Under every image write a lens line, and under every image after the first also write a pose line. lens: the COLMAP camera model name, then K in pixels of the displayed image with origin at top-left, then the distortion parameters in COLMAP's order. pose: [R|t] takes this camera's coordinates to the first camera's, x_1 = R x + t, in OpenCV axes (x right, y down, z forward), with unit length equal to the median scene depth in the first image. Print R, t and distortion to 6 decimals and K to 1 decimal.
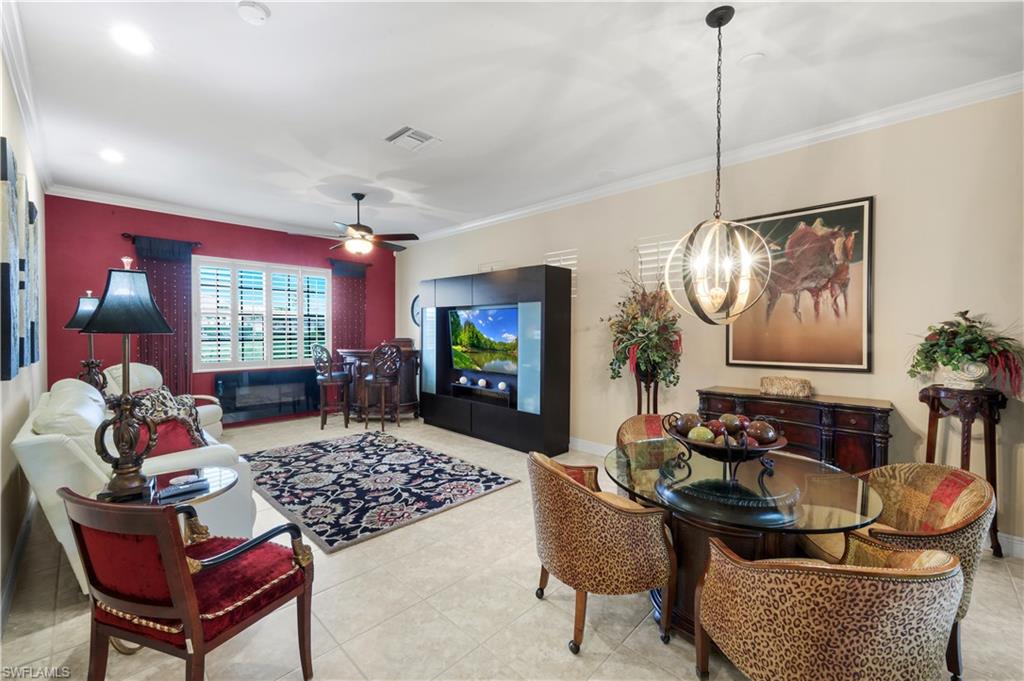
lens RADIAL K [[413.4, 0, 511.9], [0, 413.4, 335.6], [0, 0, 1]] dist [0.000605, 0.000020]
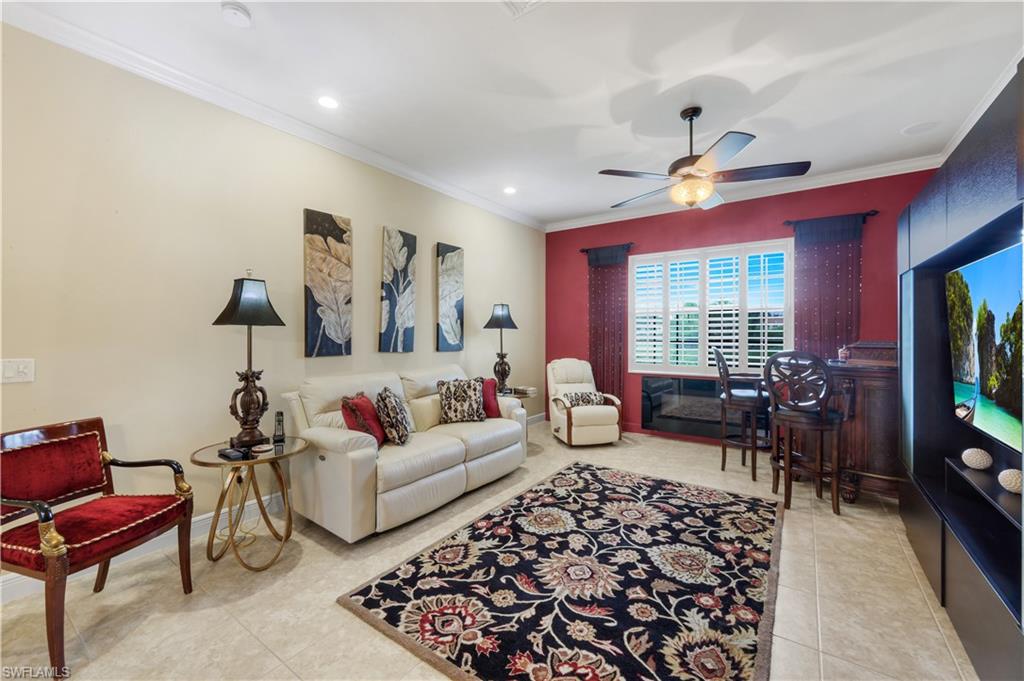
lens RADIAL K [[413.4, 0, 511.9], [0, 413.4, 335.6], [0, 0, 1]] dist [0.000605, 0.000020]
pose [[0.151669, -0.002039, -0.988429, 0.253419], [-0.010363, 0.999940, -0.003653, 0.008354], [0.988377, 0.010797, 0.151639, 0.764916]]
